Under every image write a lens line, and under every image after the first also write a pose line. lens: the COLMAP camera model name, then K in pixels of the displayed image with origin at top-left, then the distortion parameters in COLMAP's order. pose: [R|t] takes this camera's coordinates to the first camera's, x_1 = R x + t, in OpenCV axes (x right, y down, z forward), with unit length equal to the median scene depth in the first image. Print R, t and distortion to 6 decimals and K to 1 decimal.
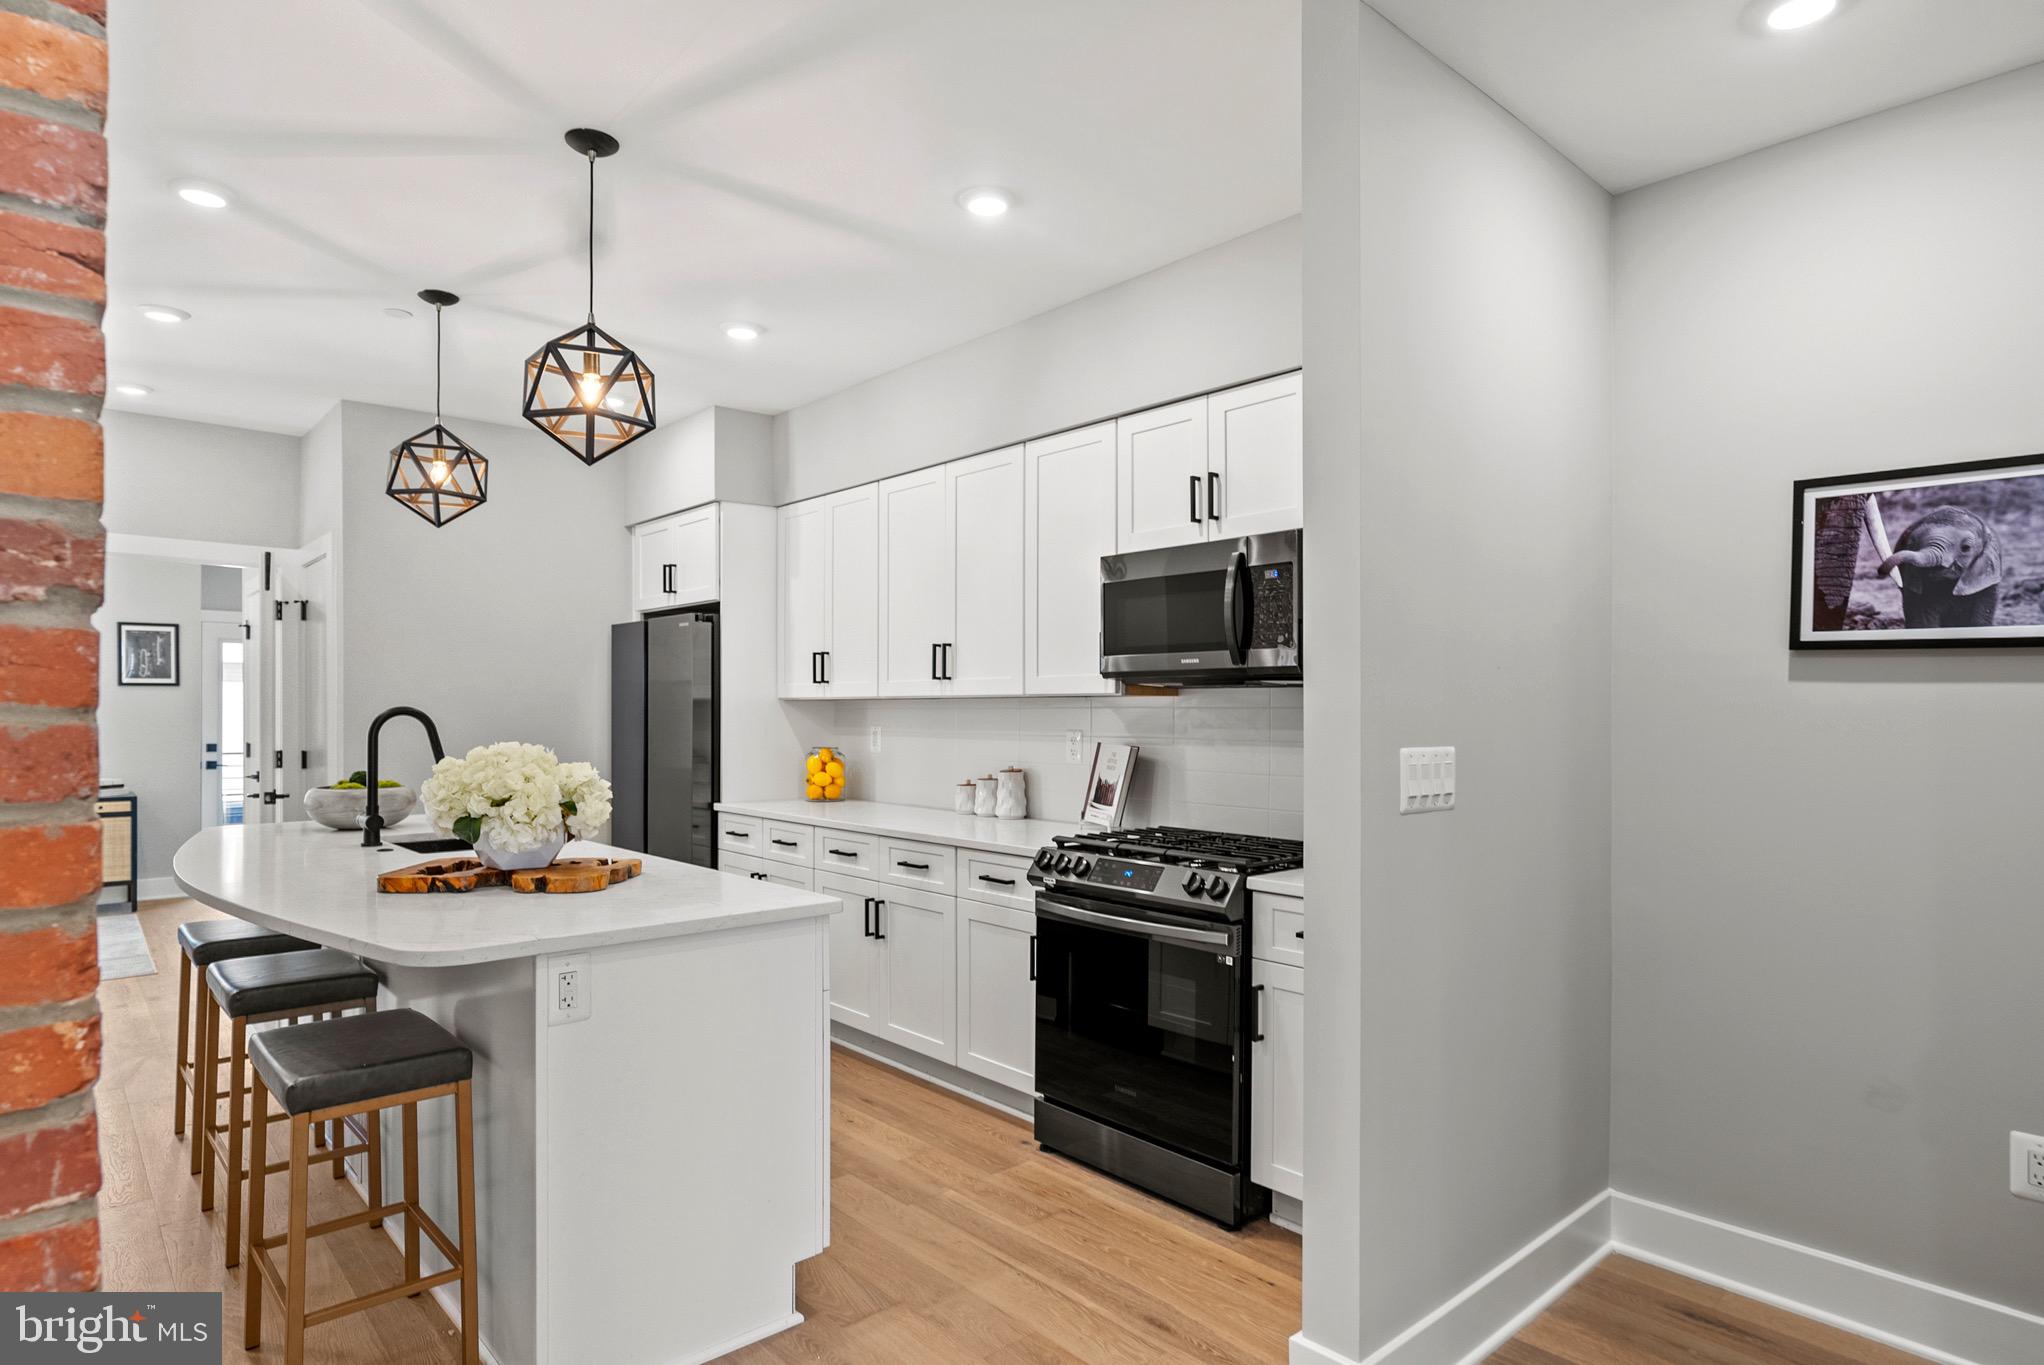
lens RADIAL K [[1112.5, 0, 1018.6], [0, 1112.5, 702.4], [0, 0, 1]] dist [-0.005778, -0.000603]
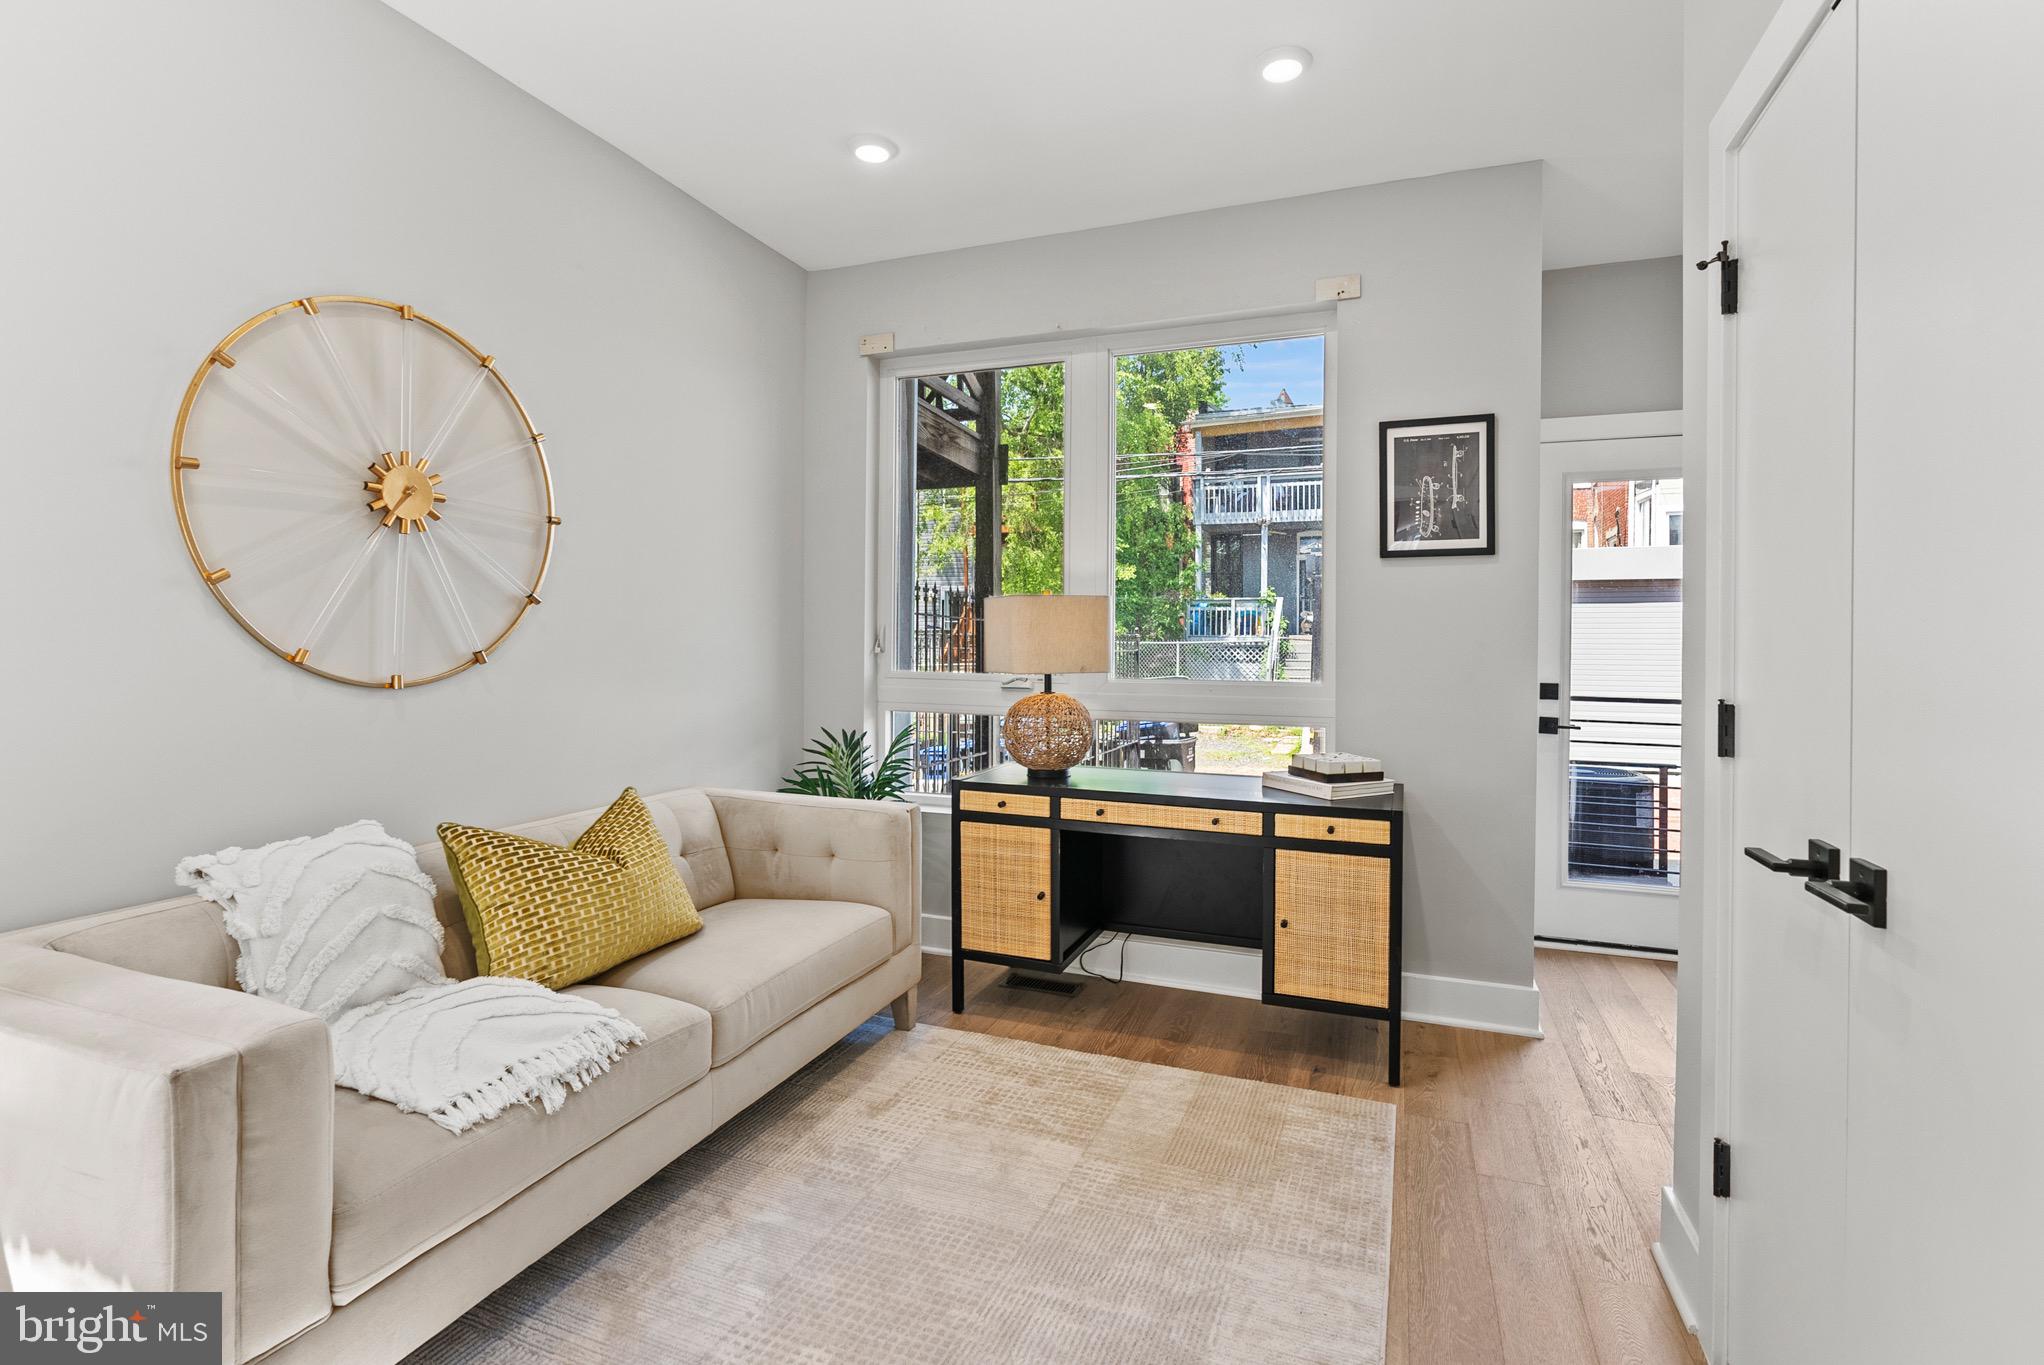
lens RADIAL K [[950.0, 0, 1031.3], [0, 950.0, 651.1], [0, 0, 1]] dist [-0.003949, -0.000022]
pose [[0.457655, 0.013442, -0.889028, -0.508902], [-0.001887, 0.999898, 0.014148, 0.019287], [0.889128, -0.004797, 0.457633, 0.667720]]
